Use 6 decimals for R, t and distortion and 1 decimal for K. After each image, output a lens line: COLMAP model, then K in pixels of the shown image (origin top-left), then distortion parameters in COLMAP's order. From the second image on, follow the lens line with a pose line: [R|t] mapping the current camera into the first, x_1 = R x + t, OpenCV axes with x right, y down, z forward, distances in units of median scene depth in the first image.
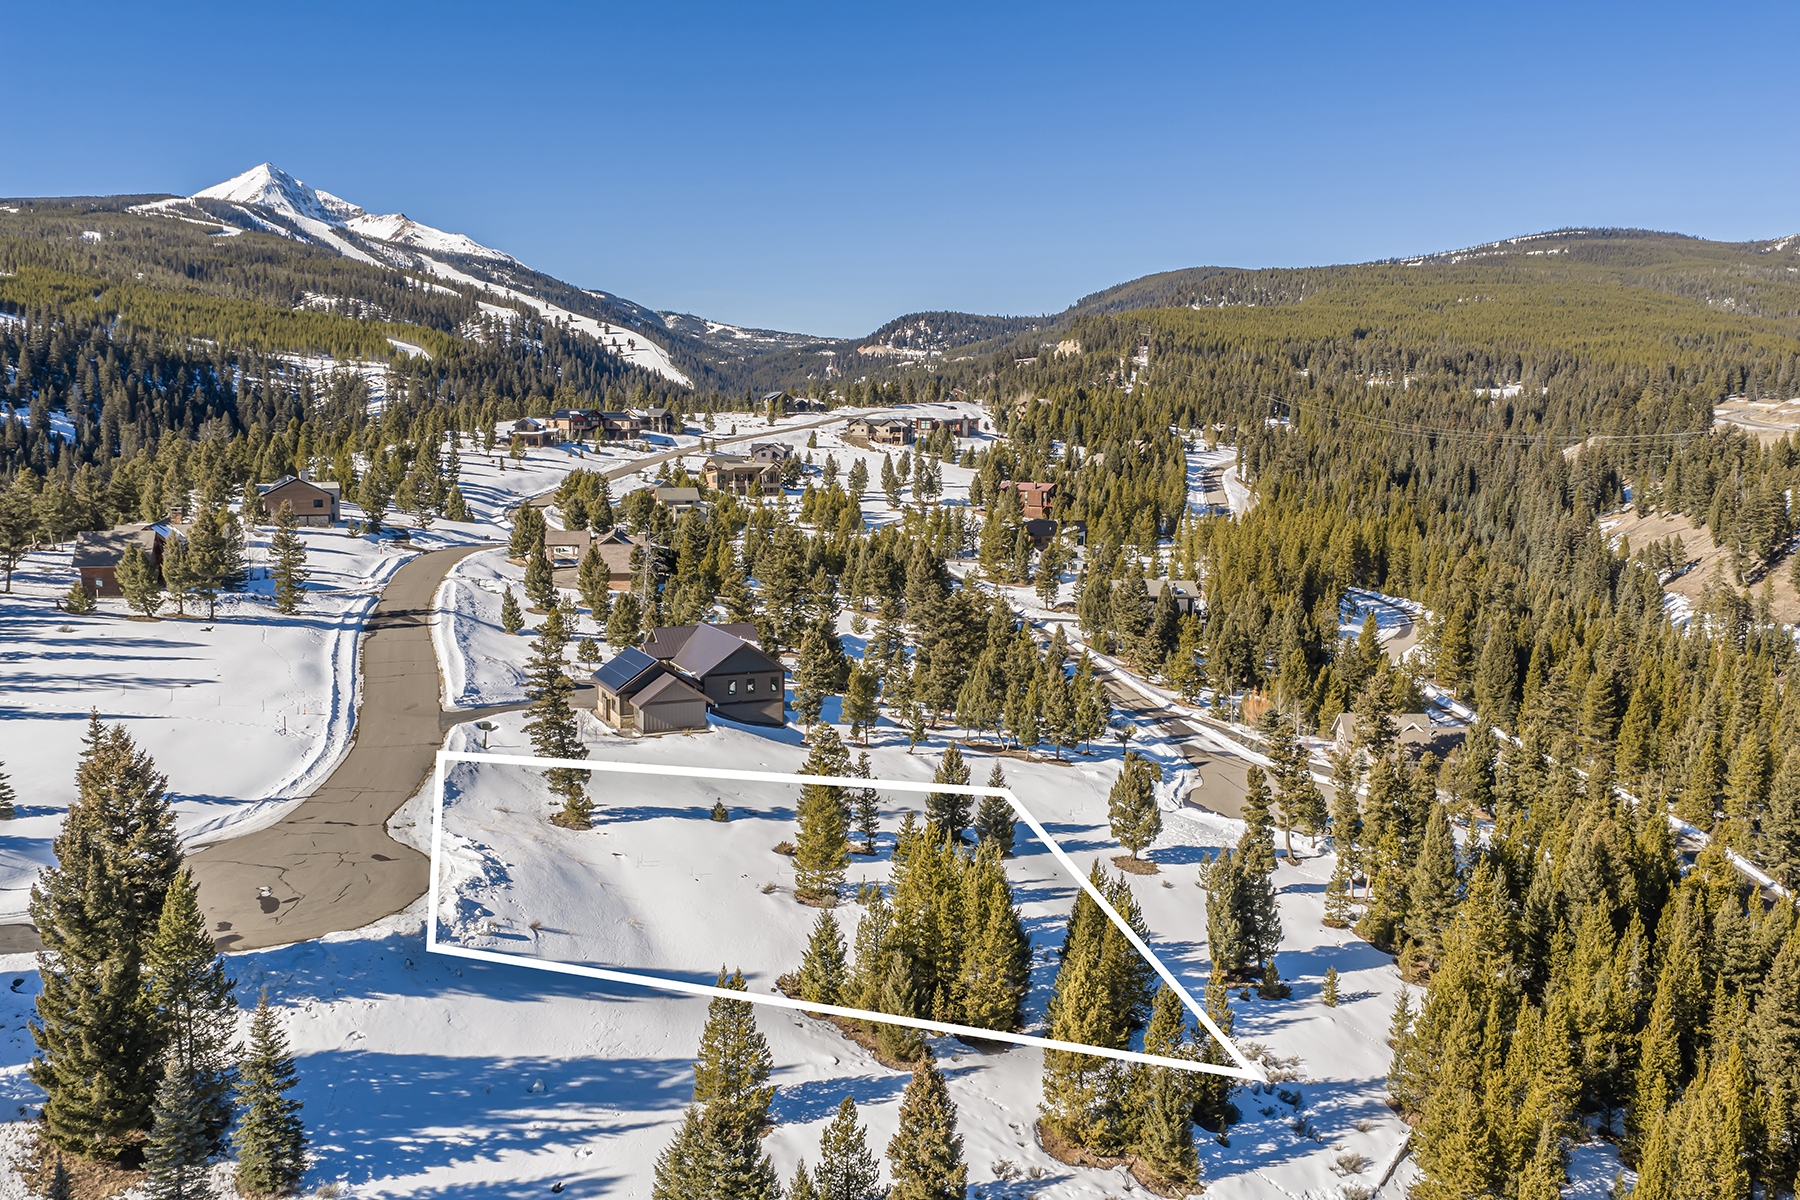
lens RADIAL K [[1471.3, 0, 906.2], [0, 1471.3, 596.9], [0, 0, 1]] dist [0.007329, -0.012334]
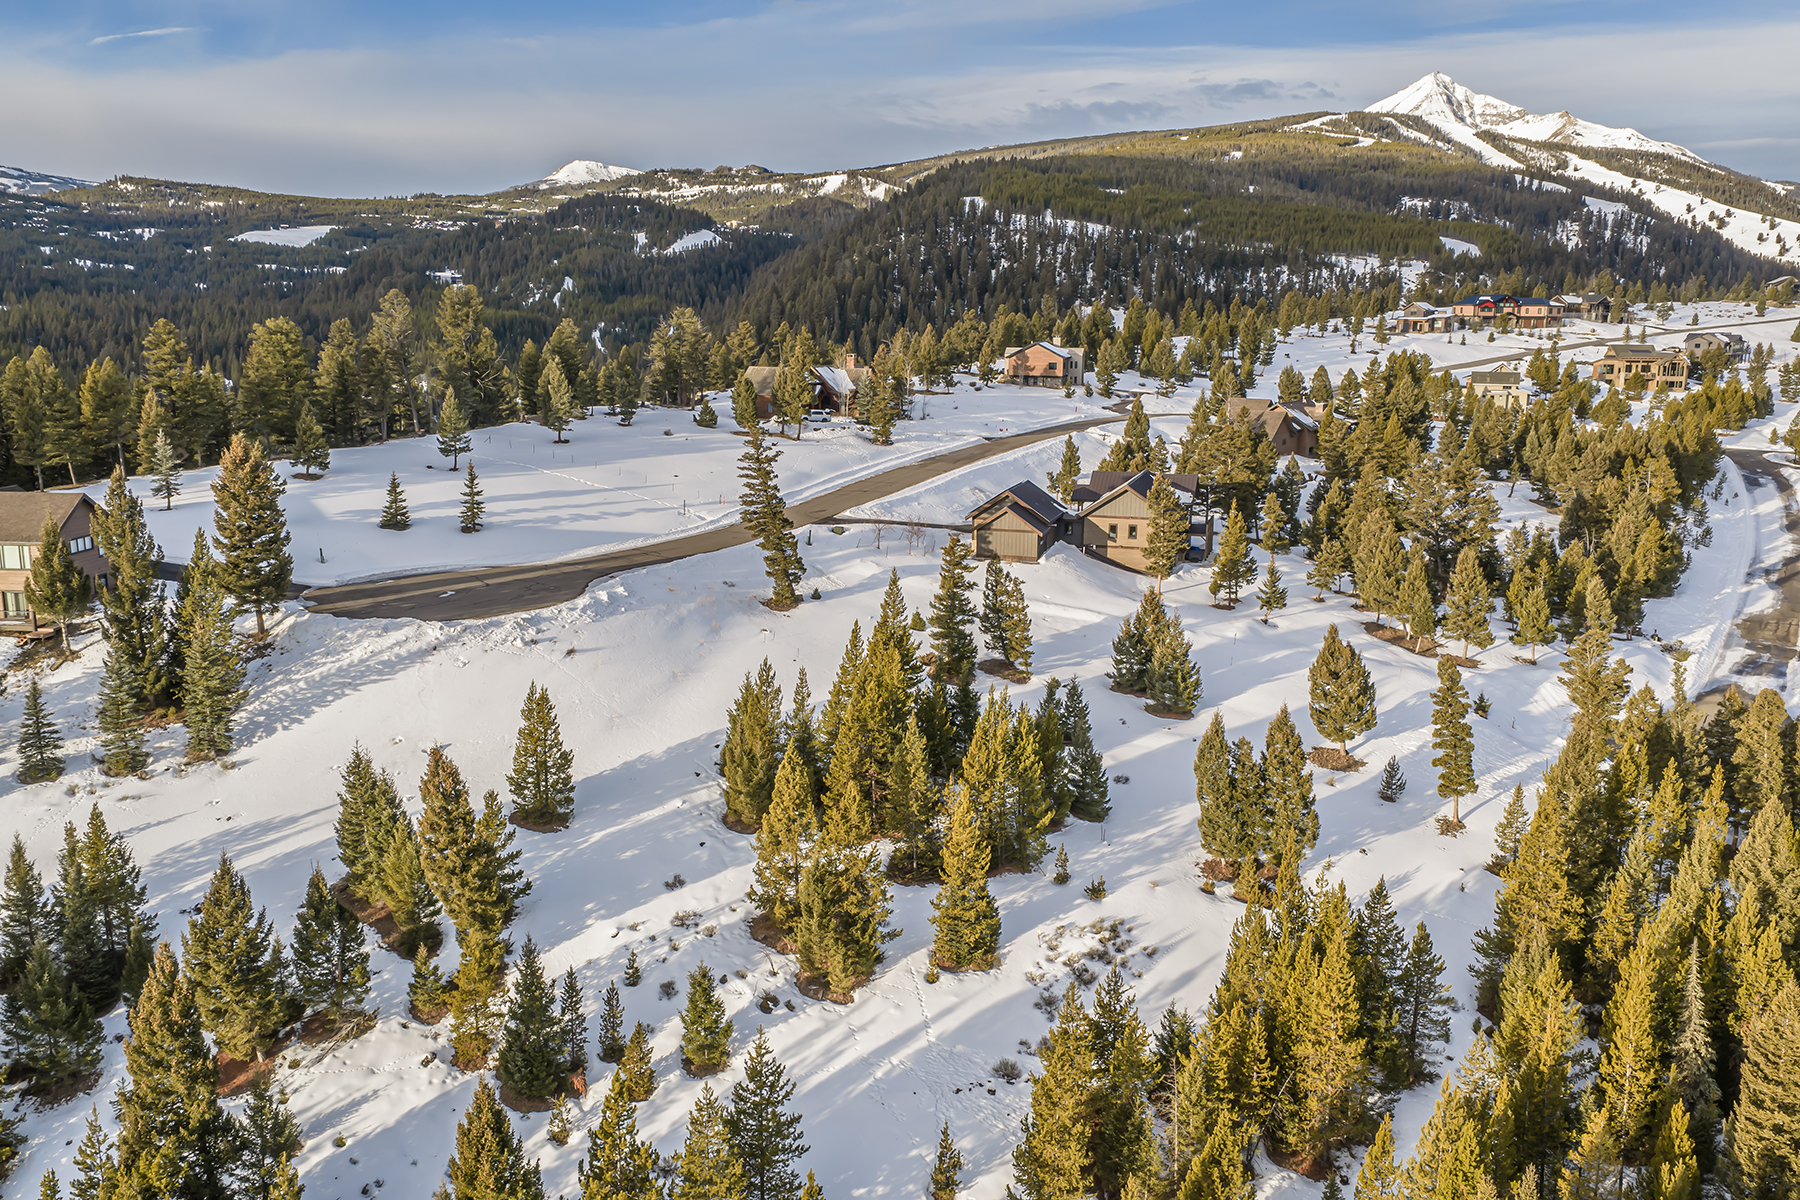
lens RADIAL K [[1471.3, 0, 906.2], [0, 1471.3, 596.9], [0, 0, 1]] dist [0.007329, -0.012334]
pose [[0.747332, 0.124612, -0.652661, 0.099642], [-0.085185, 0.992119, 0.091883, 0.006331], [0.658968, -0.013071, 0.752058, 0.038195]]
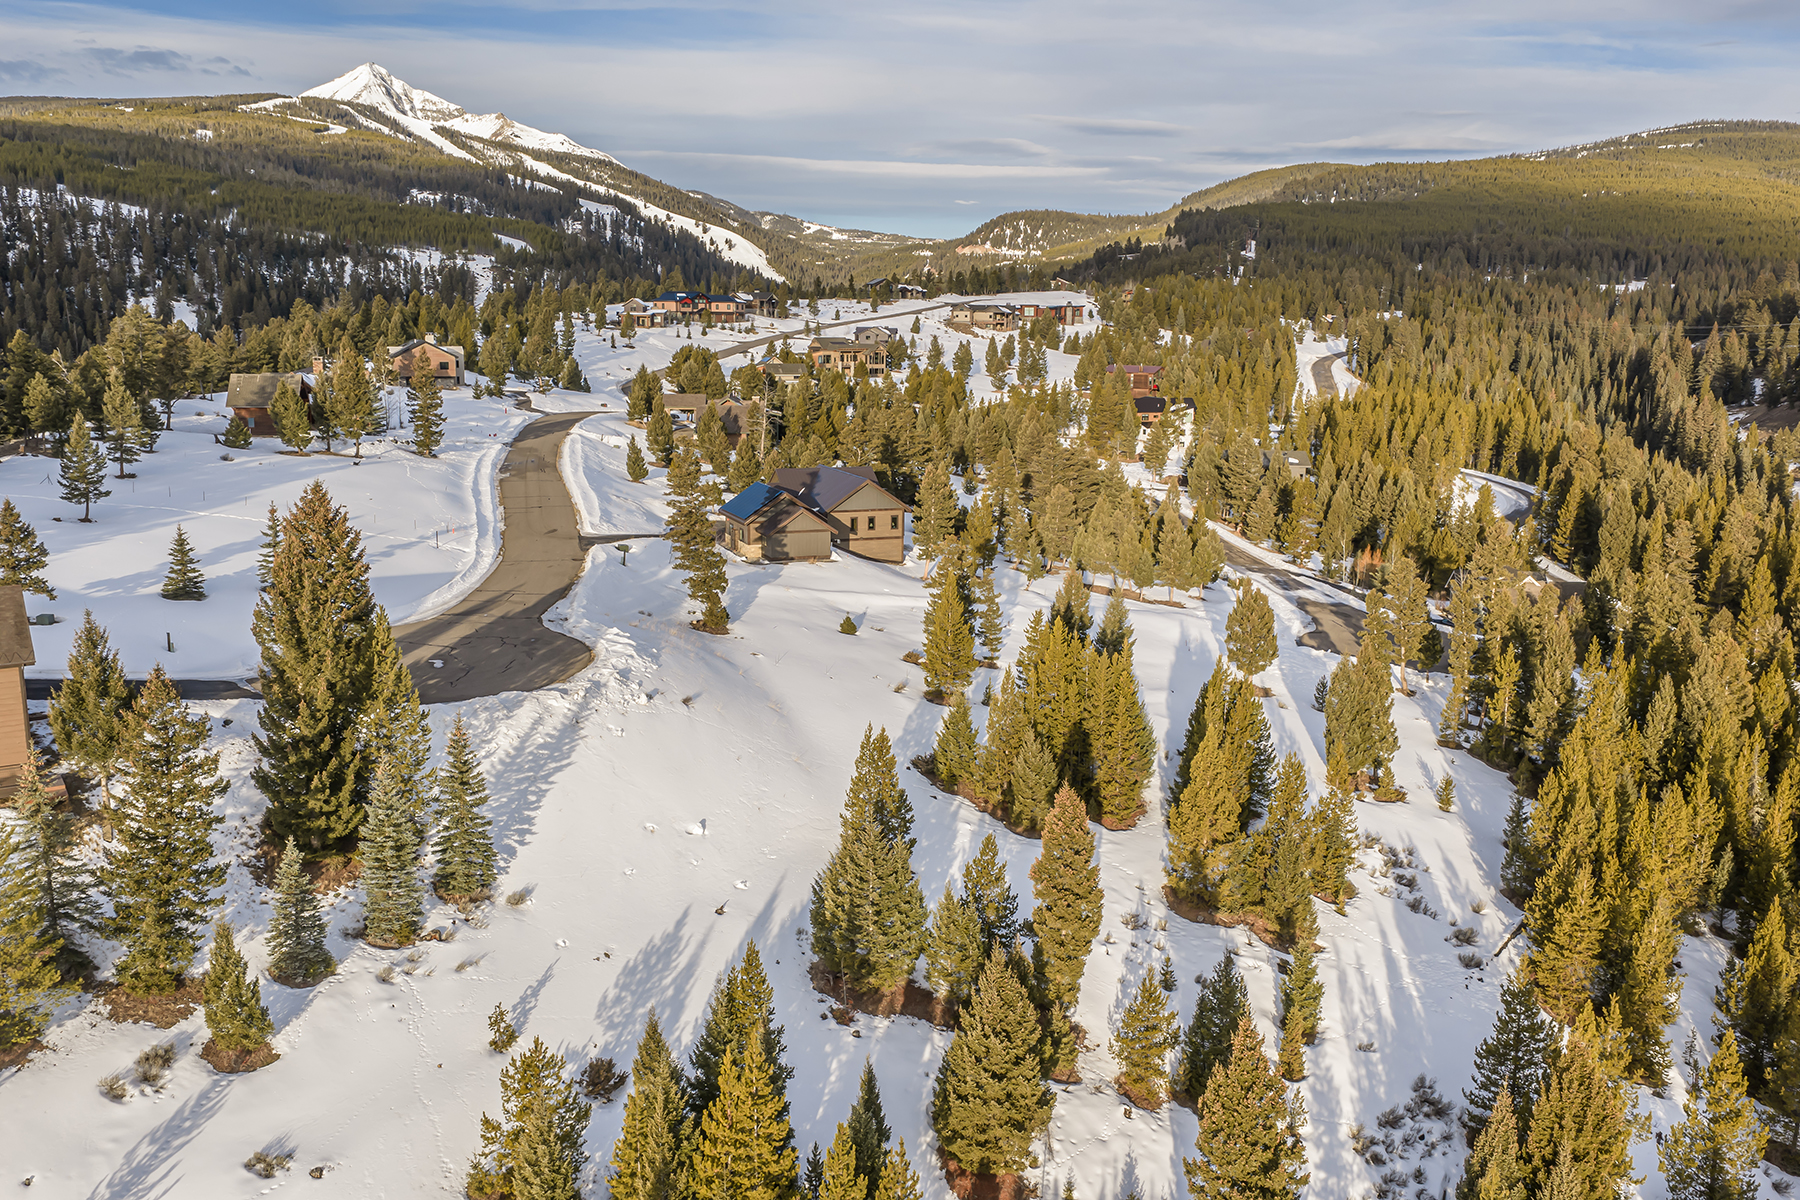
lens RADIAL K [[1471.3, 0, 906.2], [0, 1471.3, 596.9], [0, 0, 1]] dist [0.007329, -0.012334]
pose [[0.997901, 0.015299, -0.062927, -0.003871], [-0.011219, 0.997843, 0.064681, 0.010703], [0.063781, -0.063839, 0.995920, -0.005717]]
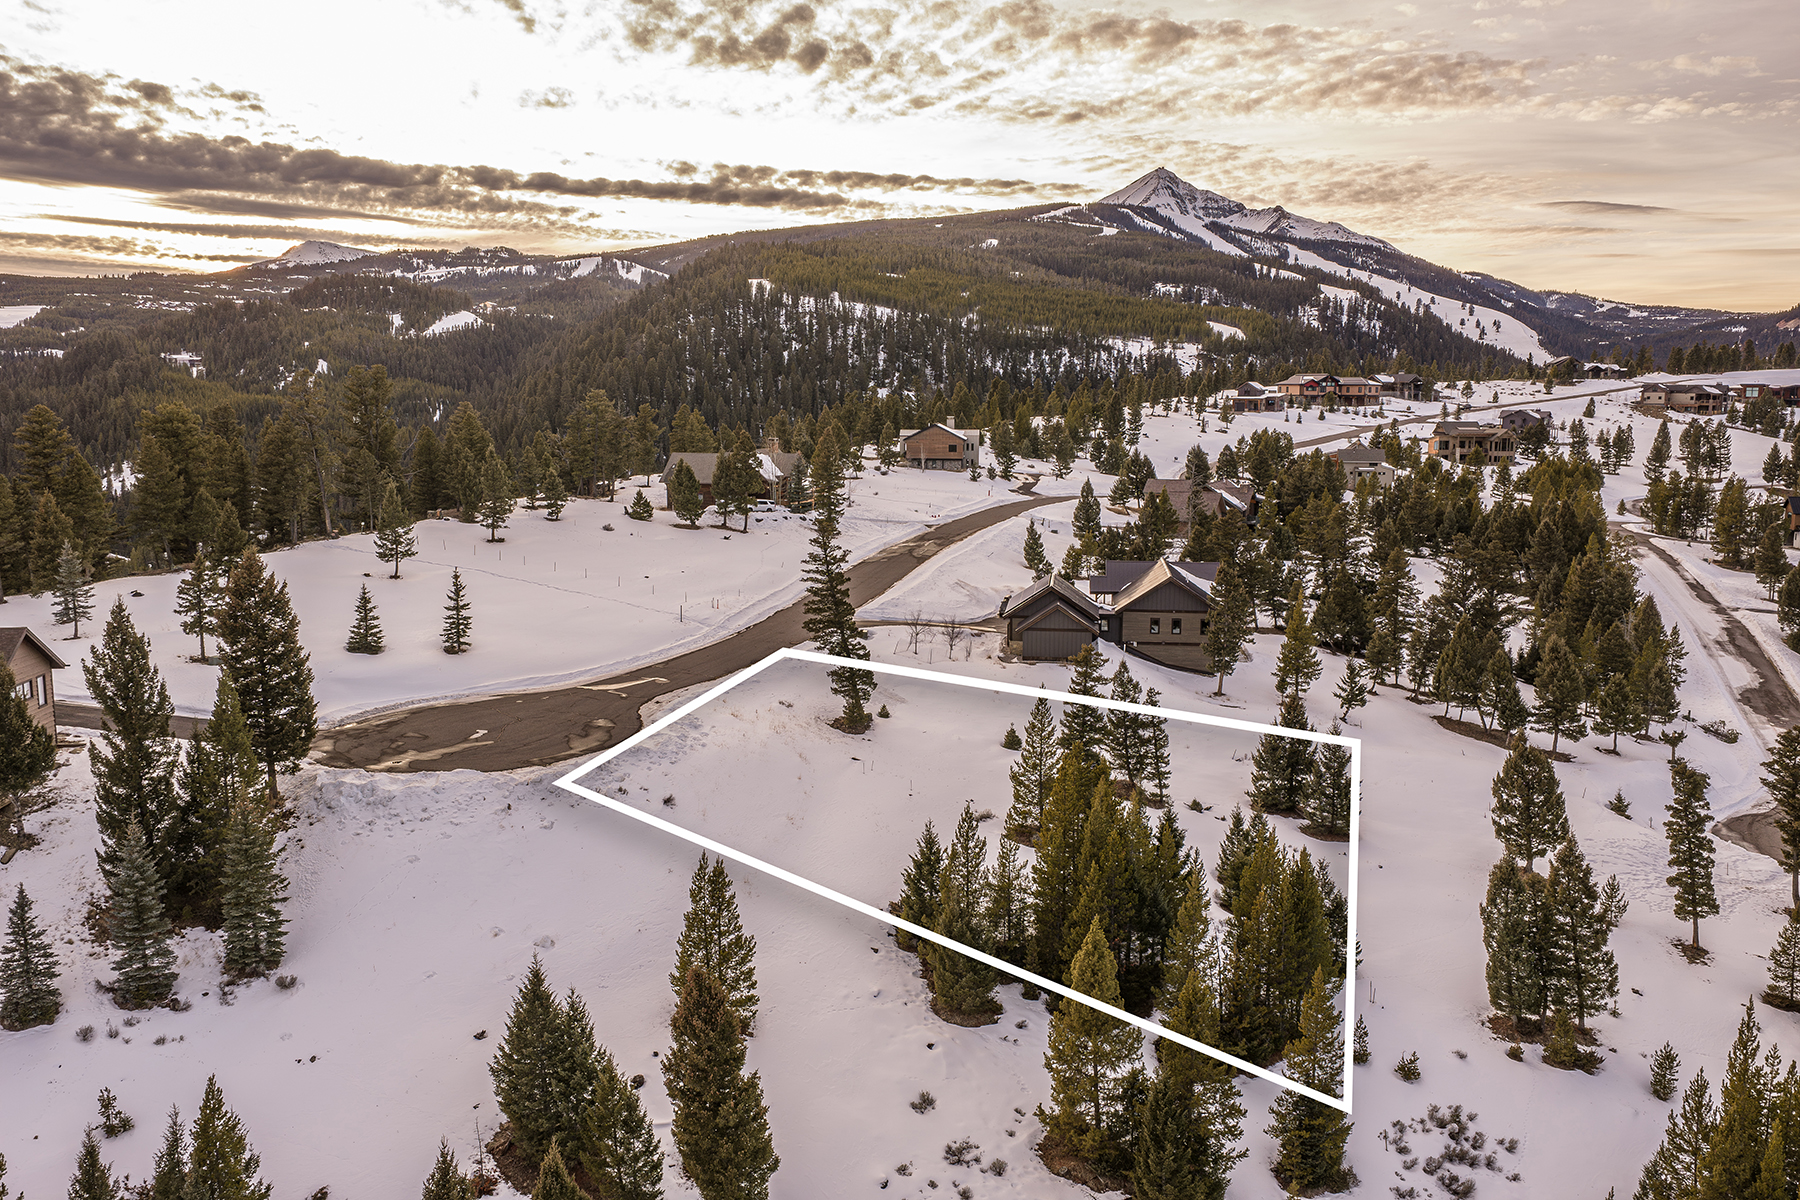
lens RADIAL K [[1472.3, 0, 908.2], [0, 1472.3, 605.2], [0, 0, 1]] dist [0.010504, -0.015943]
pose [[0.845881, 0.070110, -0.528744, 0.054382], [-0.063148, 0.997515, 0.031244, 0.007054], [0.529621, 0.006960, 0.848206, 0.033664]]
